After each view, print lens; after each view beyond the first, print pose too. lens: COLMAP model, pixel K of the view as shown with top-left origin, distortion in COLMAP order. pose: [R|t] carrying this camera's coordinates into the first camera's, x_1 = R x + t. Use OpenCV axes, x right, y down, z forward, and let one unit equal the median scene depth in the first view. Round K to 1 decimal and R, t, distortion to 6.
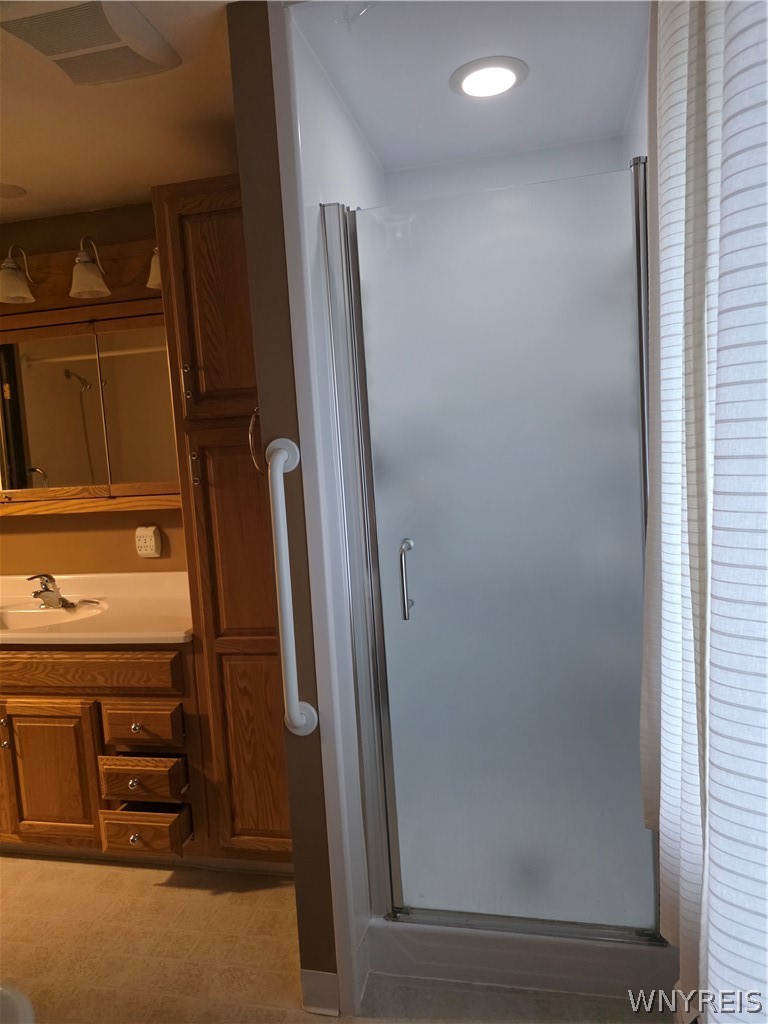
lens RADIAL K [[681.9, 0, 384.0], [0, 681.9, 512.0], [0, 0, 1]] dist [0.043059, -0.039882]
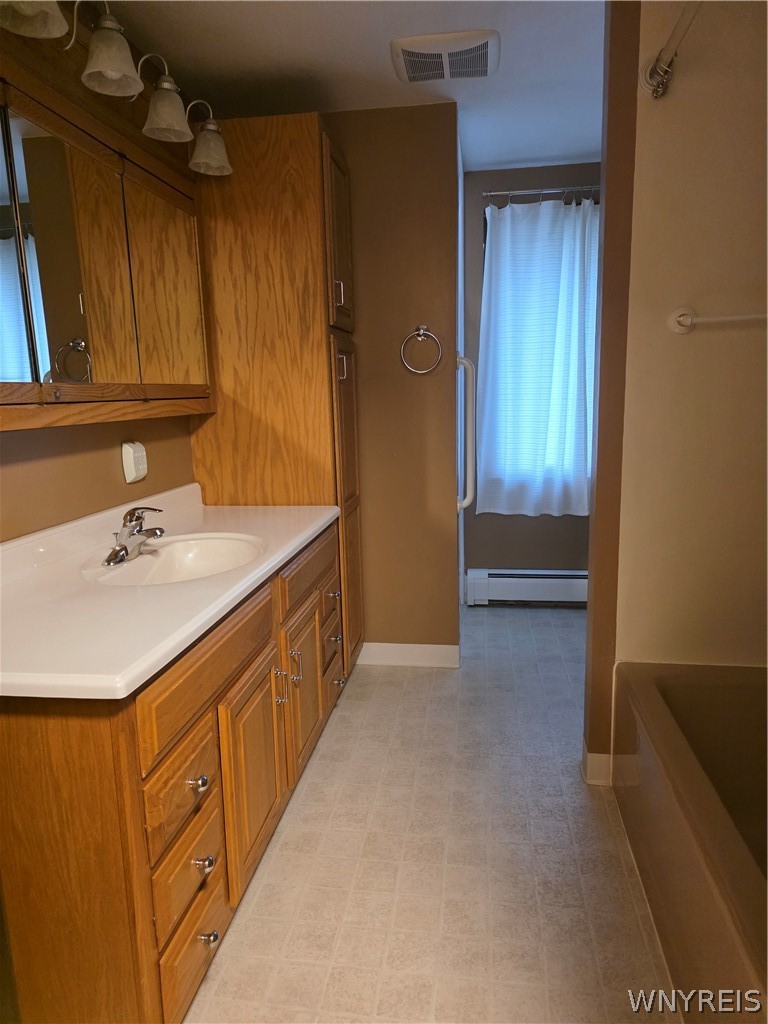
lens RADIAL K [[681.9, 0, 384.0], [0, 681.9, 512.0], [0, 0, 1]] dist [0.043059, -0.039882]
pose [[-0.064308, -0.114509, 0.991339, -1.187061], [0.120741, 0.985204, 0.121633, 0.040641], [-0.990599, 0.127517, -0.049531, 0.785835]]
